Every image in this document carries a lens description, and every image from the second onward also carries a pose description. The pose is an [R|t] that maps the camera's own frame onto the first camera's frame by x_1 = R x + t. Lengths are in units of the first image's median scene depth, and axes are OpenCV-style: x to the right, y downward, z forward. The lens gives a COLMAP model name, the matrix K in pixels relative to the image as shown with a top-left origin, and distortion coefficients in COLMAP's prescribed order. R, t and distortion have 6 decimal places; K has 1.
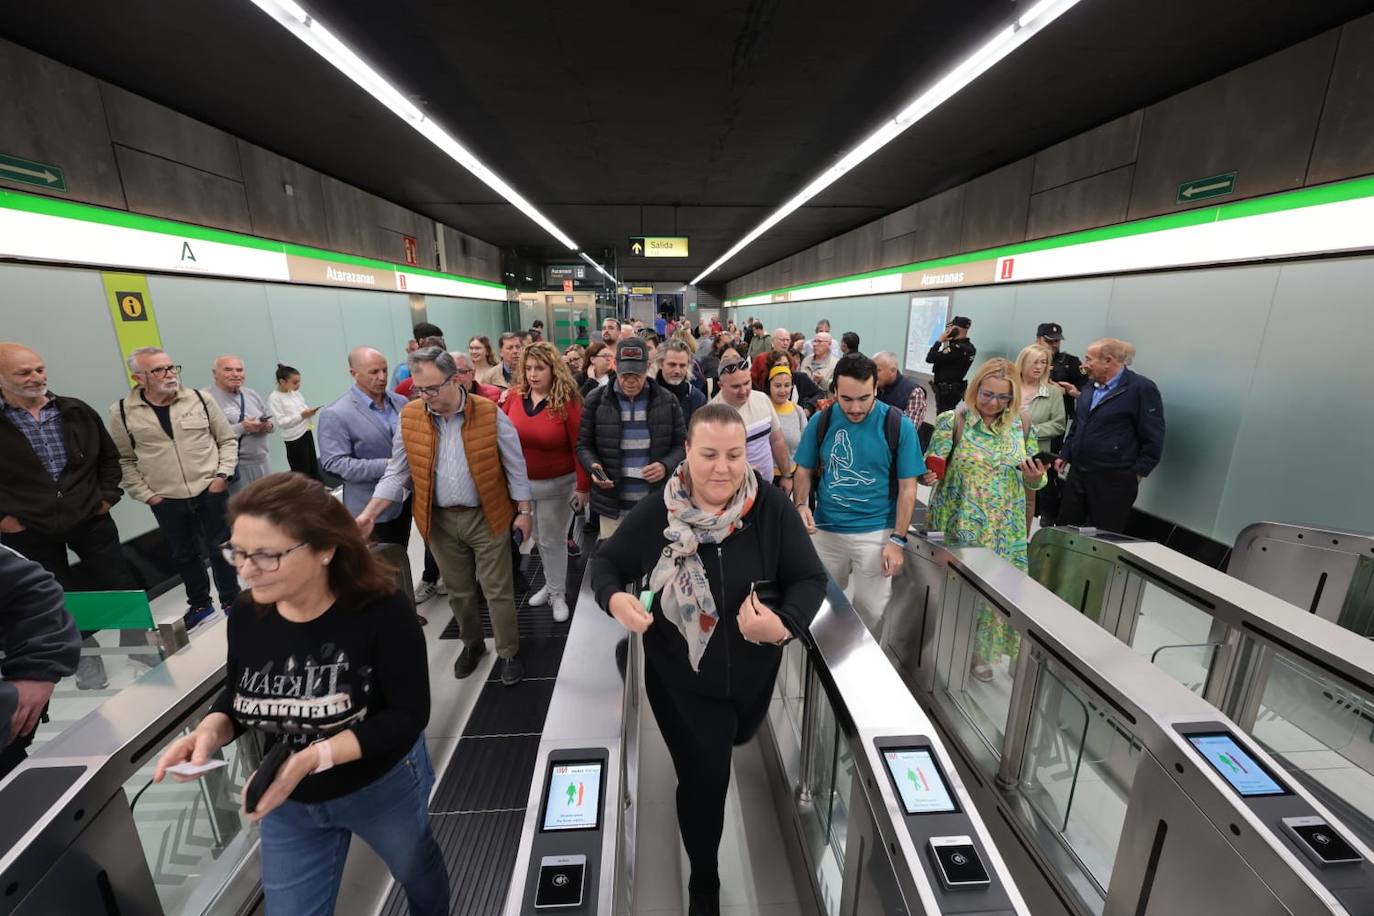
lens RADIAL K [[552.6, 0, 683.6], [0, 552.6, 455.6], [0, 0, 1]] dist [-0.001422, -0.000101]
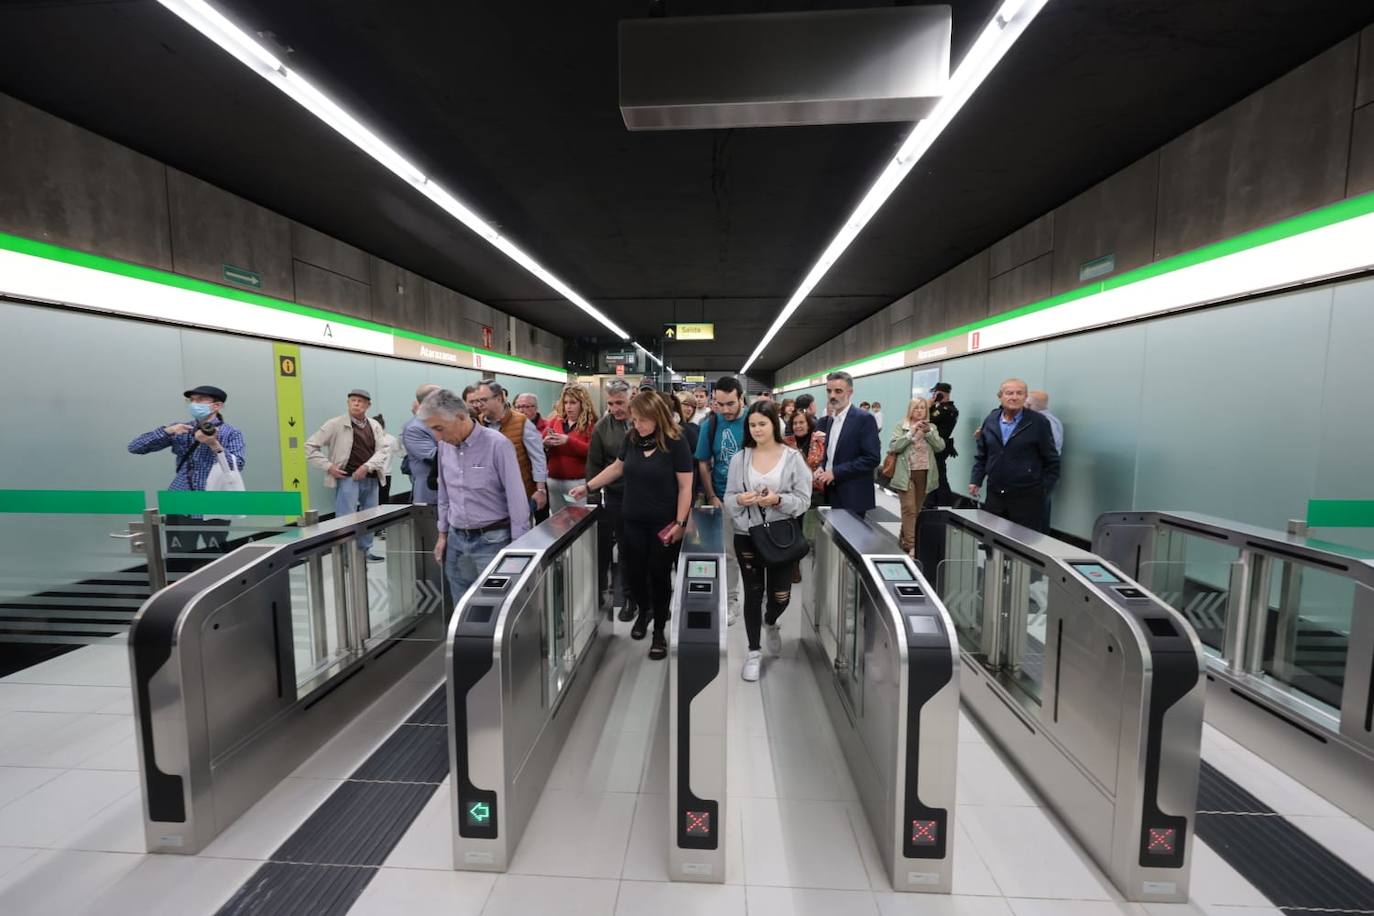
lens RADIAL K [[552.6, 0, 683.6], [0, 552.6, 455.6], [0, 0, 1]] dist [-0.001422, -0.000101]
pose [[0.993661, 0.010700, -0.111906, 0.091178], [-0.028709, 0.986605, -0.160584, 0.083441], [0.108689, 0.162779, 0.980658, -0.130374]]
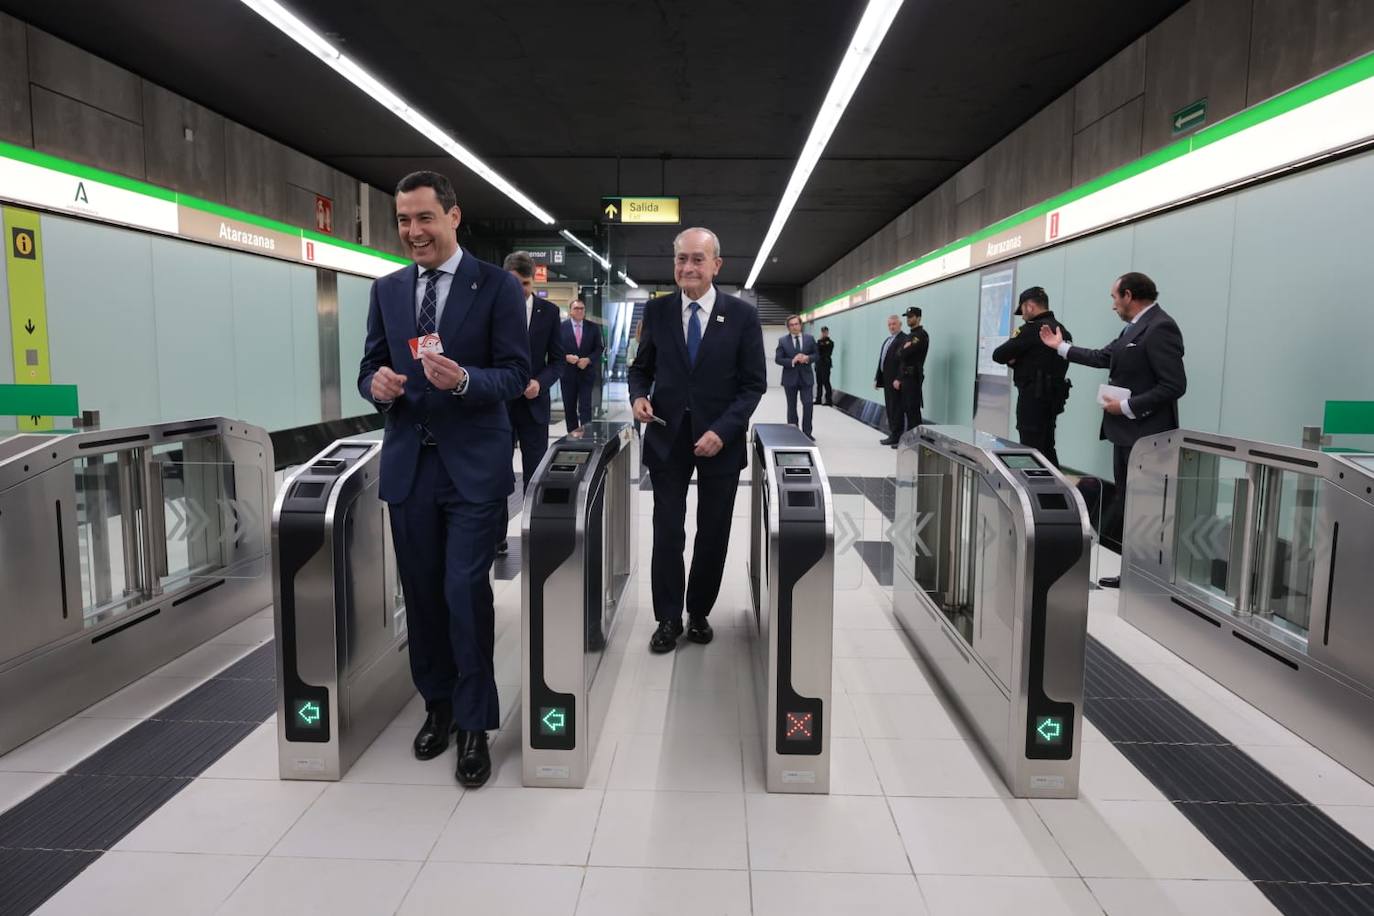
lens RADIAL K [[937.2, 0, 686.8], [0, 937.2, 456.0], [0, 0, 1]] dist [-0.001127, 0.000656]
pose [[0.996124, 0.022325, -0.085075, 0.155338], [-0.034003, 0.989794, -0.138390, 0.150670], [0.081117, 0.140747, 0.986717, -0.245146]]
